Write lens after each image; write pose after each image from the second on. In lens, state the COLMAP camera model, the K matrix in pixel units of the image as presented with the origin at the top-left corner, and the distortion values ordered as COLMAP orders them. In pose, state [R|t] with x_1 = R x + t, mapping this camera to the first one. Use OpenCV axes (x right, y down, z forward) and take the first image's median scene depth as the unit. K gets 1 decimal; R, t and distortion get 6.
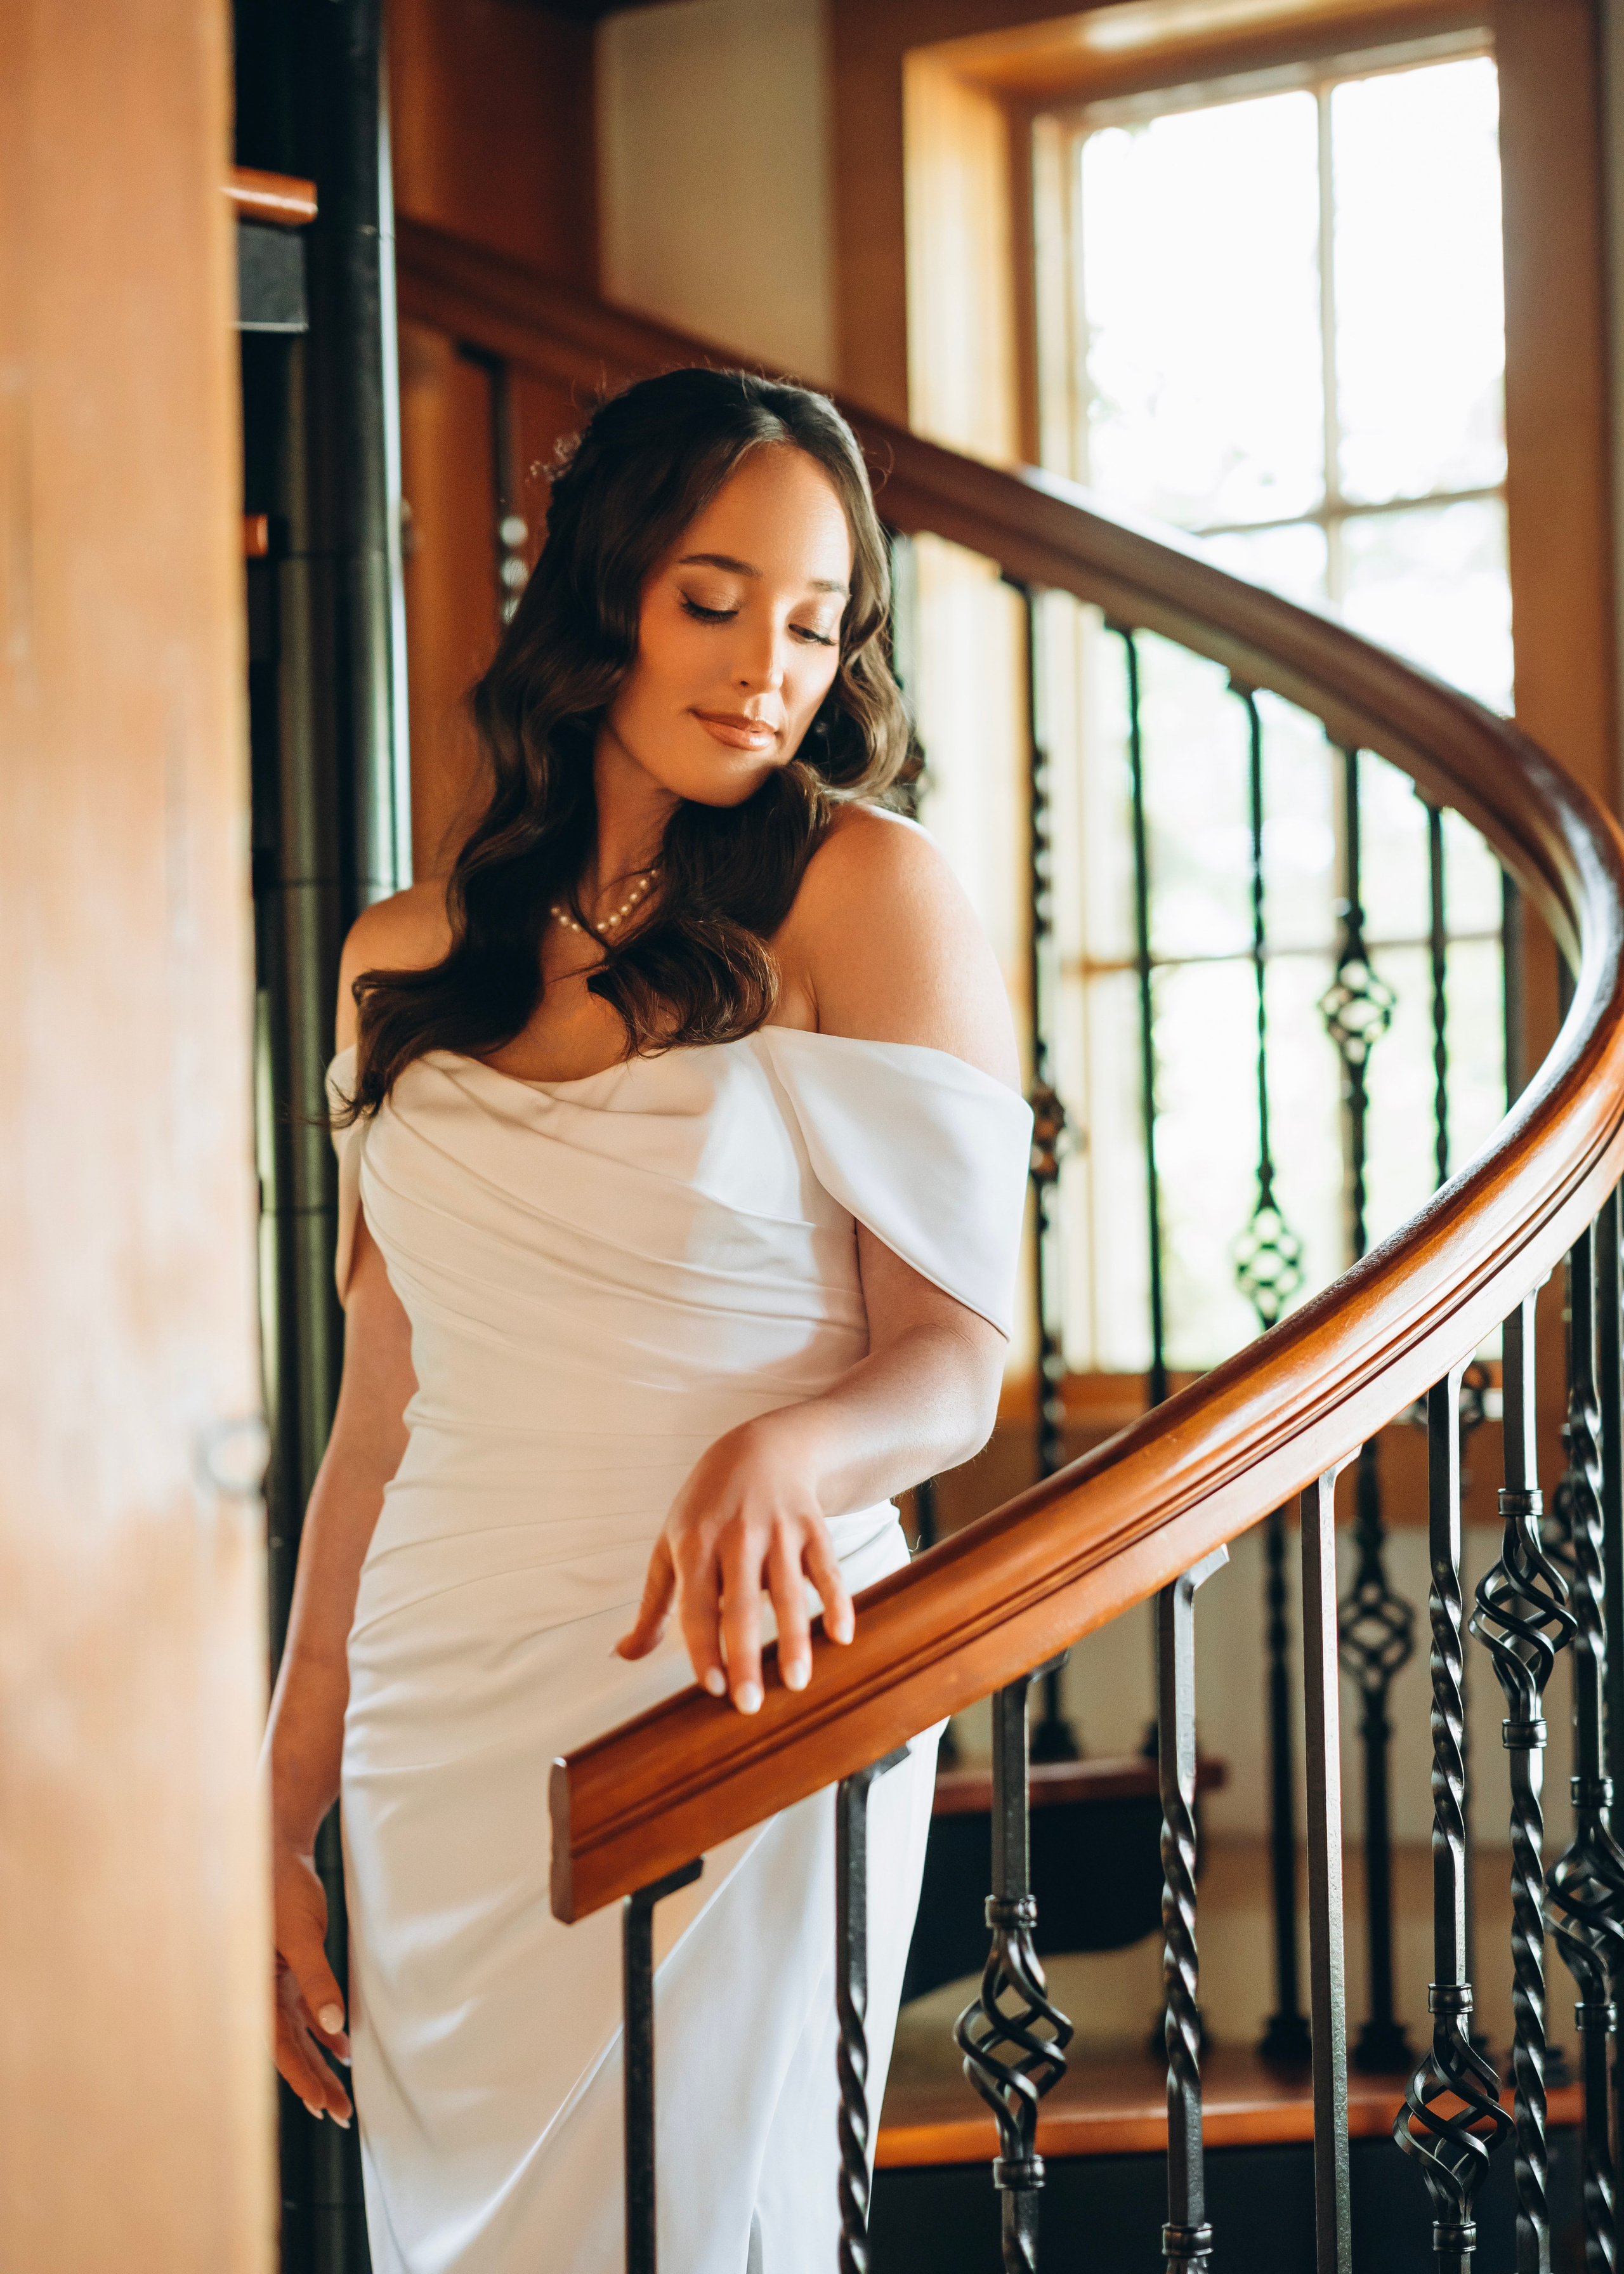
lens RADIAL K [[4723.9, 0, 812.0], [0, 4723.9, 1137.0], [0, 0, 1]] dist [0.250334, -0.199368]
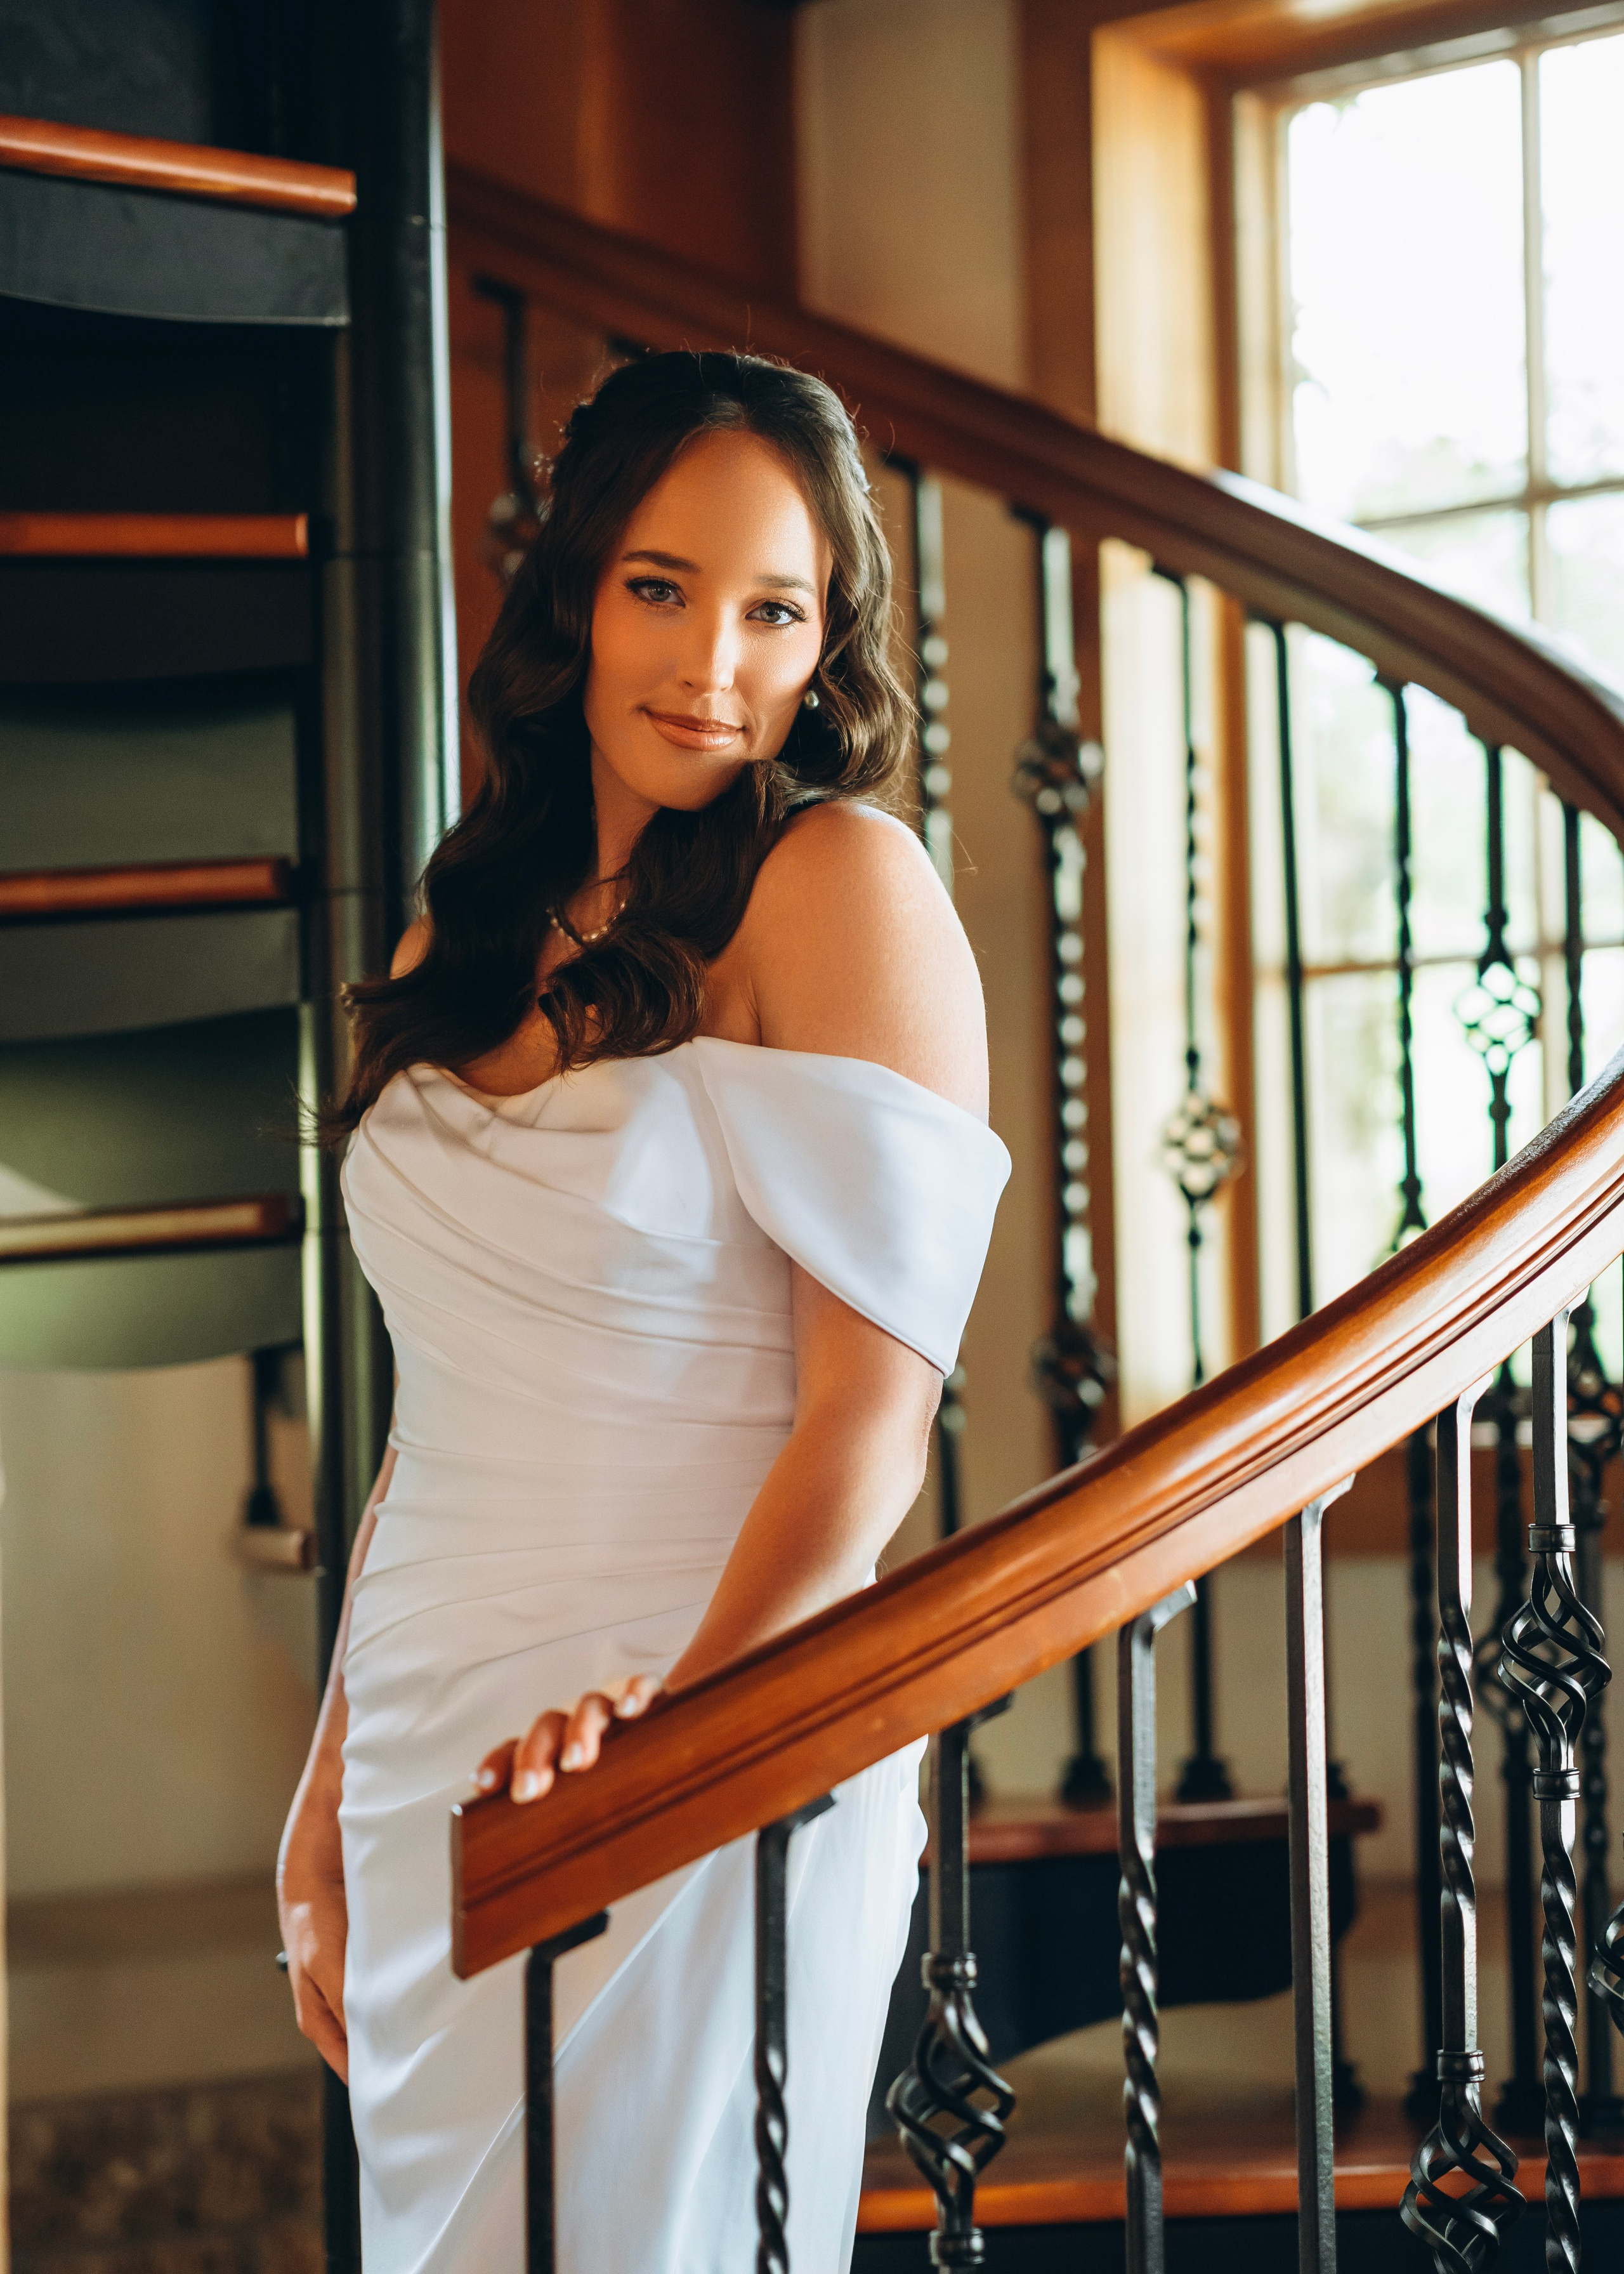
lens RADIAL K [[4723.9, 0, 812.0], [0, 4723.9, 1137.0], [0, 0, 1]] dist [0.250334, -0.199368]
pose [[0.995169, -0.003204, -0.098125, 0.099576], [0.003103, 0.999994, -0.001179, -0.002115], [0.098128, 0.000869, 0.995173, 0.048763]]
